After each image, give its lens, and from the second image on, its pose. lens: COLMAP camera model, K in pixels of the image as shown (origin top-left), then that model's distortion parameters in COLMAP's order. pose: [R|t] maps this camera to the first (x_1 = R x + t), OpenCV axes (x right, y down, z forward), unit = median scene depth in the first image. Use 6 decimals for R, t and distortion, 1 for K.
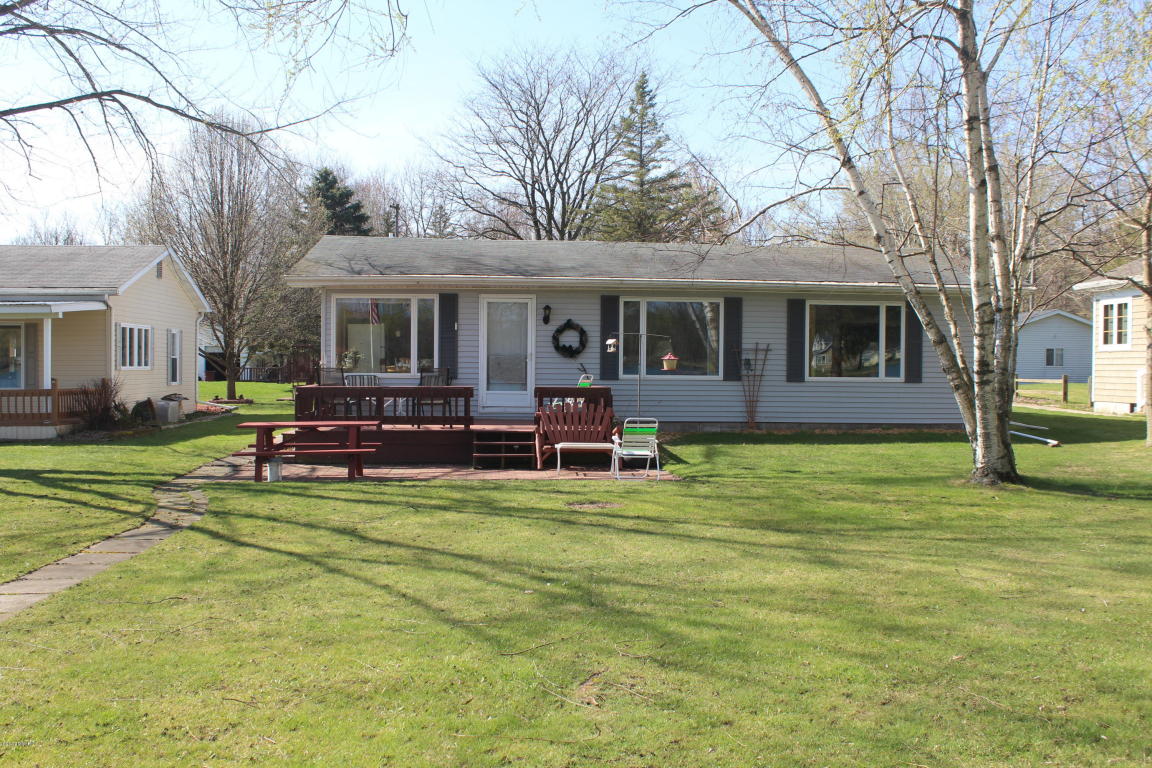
lens RADIAL K [[1114.5, 0, 574.4], [0, 1114.5, 382.3], [0, 0, 1]] dist [-0.074294, 0.000000]
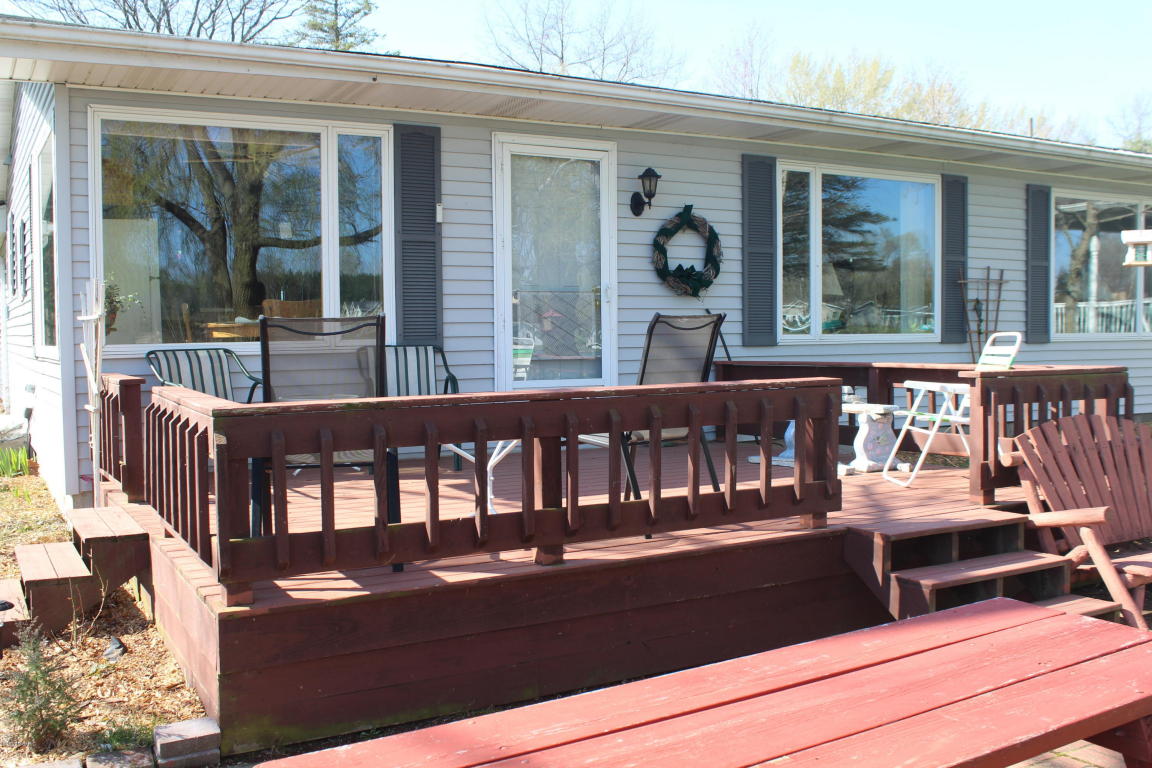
lens RADIAL K [[1114.5, 0, 573.4], [0, 1114.5, 385.1], [0, 0, 1]] dist [-0.074294, 0.000000]
pose [[0.896179, -0.037096, 0.442139, -0.233989], [0.025177, 0.999145, 0.032798, -0.003086], [-0.442977, -0.018262, 0.896347, 0.639815]]
